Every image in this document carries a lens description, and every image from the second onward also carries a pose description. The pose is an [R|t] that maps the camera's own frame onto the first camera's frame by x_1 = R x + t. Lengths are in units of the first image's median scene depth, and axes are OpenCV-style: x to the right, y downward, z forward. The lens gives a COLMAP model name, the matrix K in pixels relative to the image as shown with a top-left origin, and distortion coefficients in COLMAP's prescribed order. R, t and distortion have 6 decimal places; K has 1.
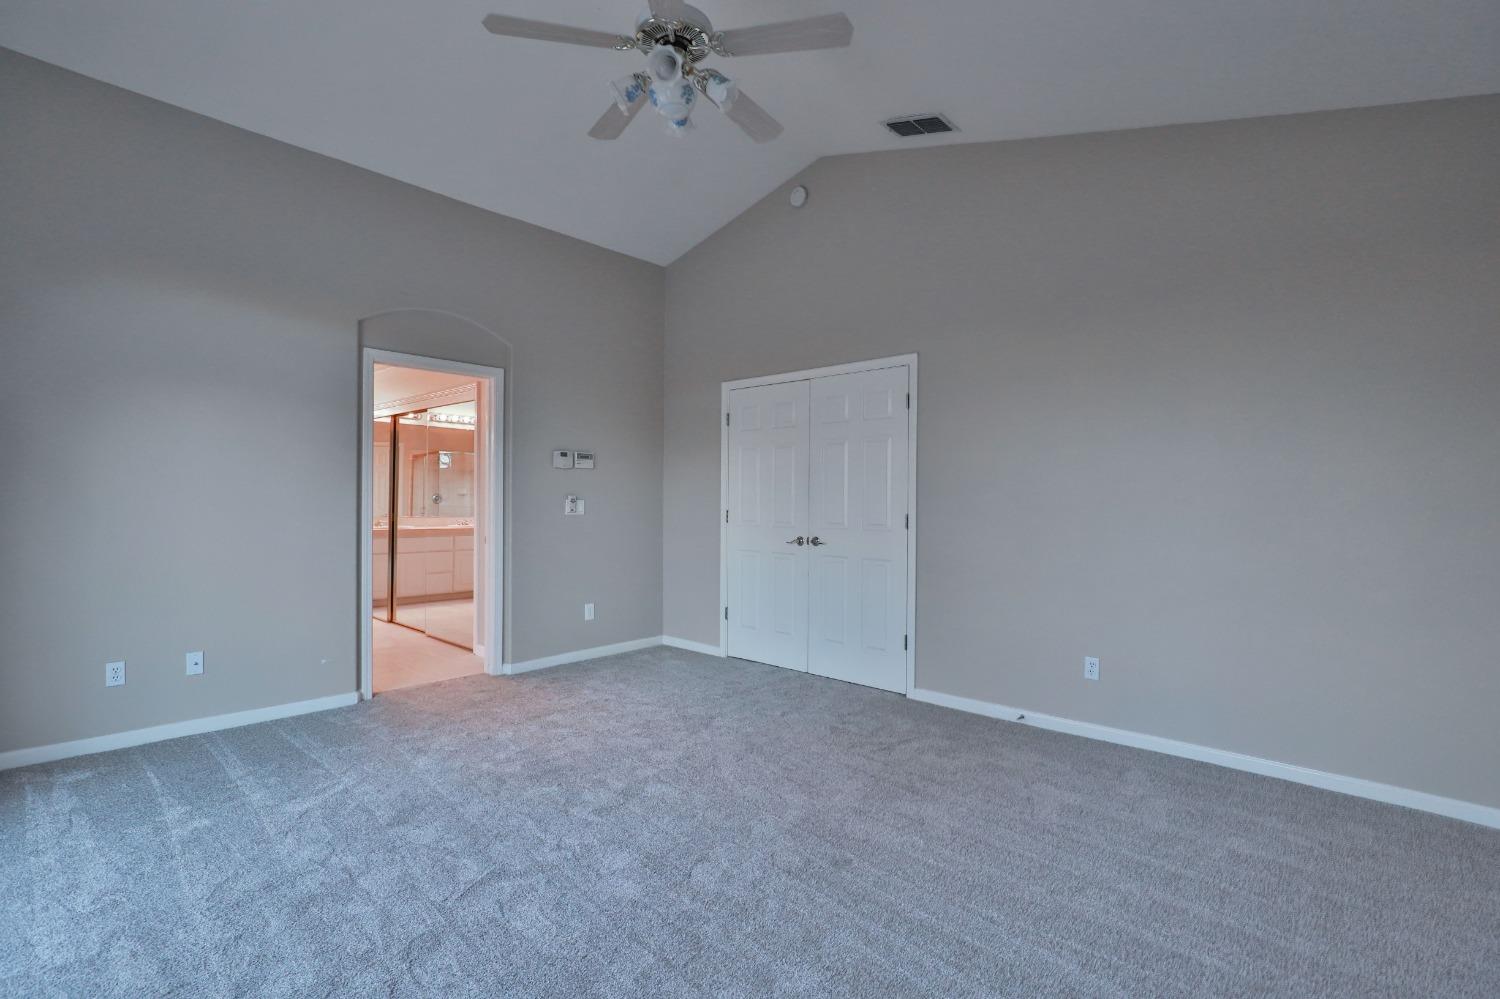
lens RADIAL K [[687.0, 0, 751.0], [0, 687.0, 498.4], [0, 0, 1]] dist [-0.012161, -0.000310]
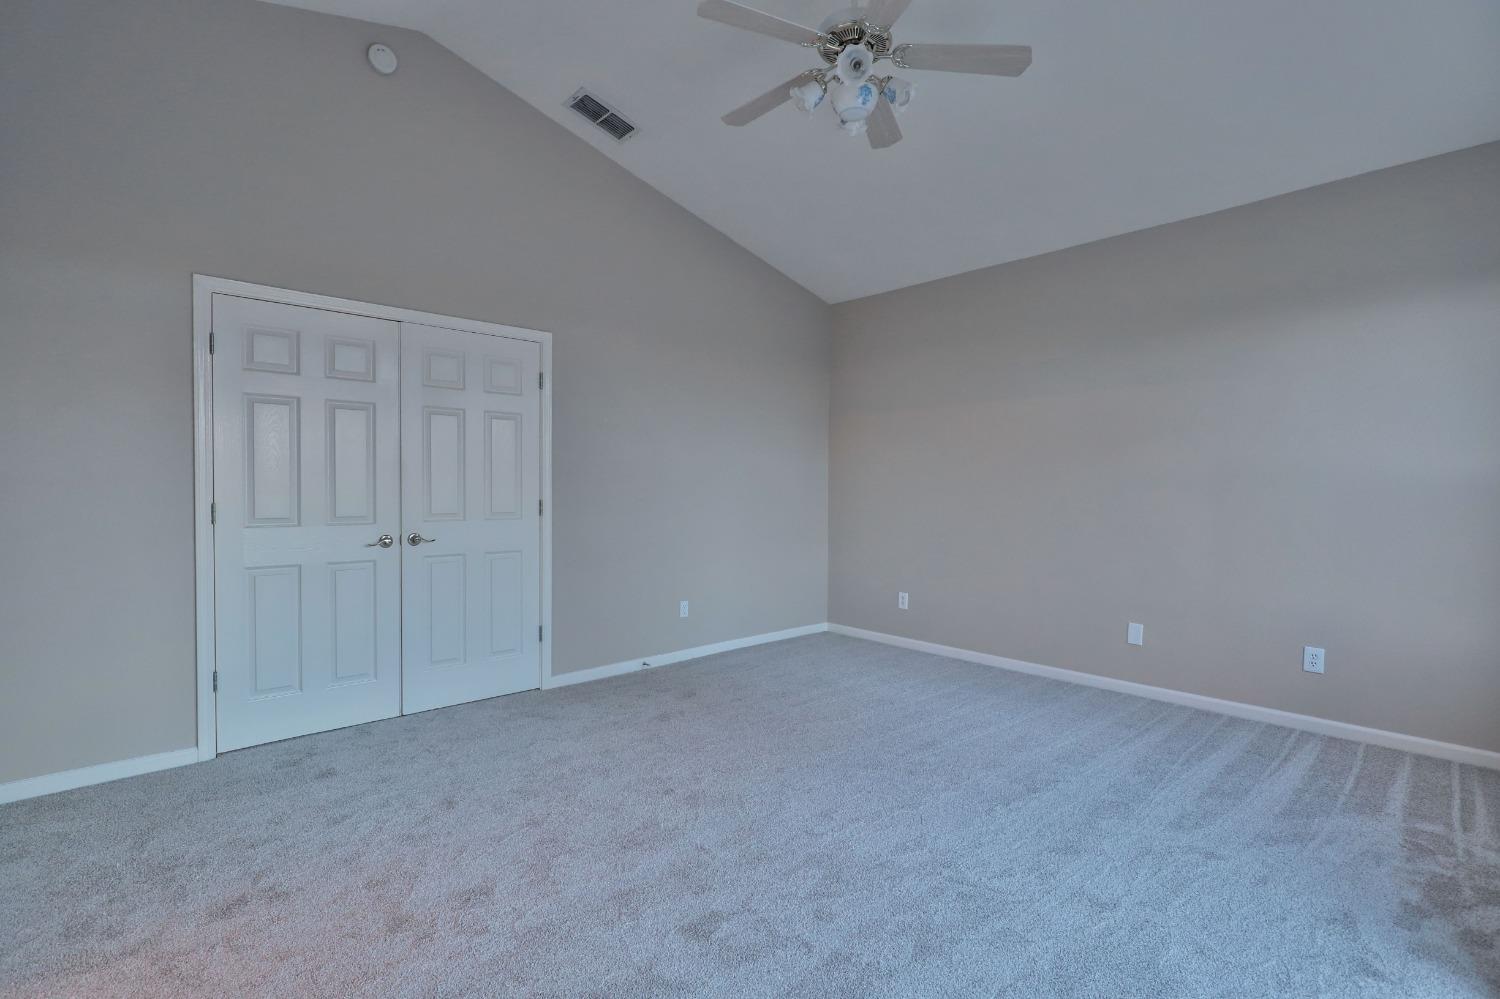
lens RADIAL K [[687.0, 0, 751.0], [0, 687.0, 498.4], [0, 0, 1]] dist [-0.012161, -0.000310]
pose [[0.087826, -0.027517, 0.995756, -0.691141], [-0.009360, 0.999551, 0.028448, -0.008785], [-0.996092, -0.011818, 0.087529, 0.622172]]
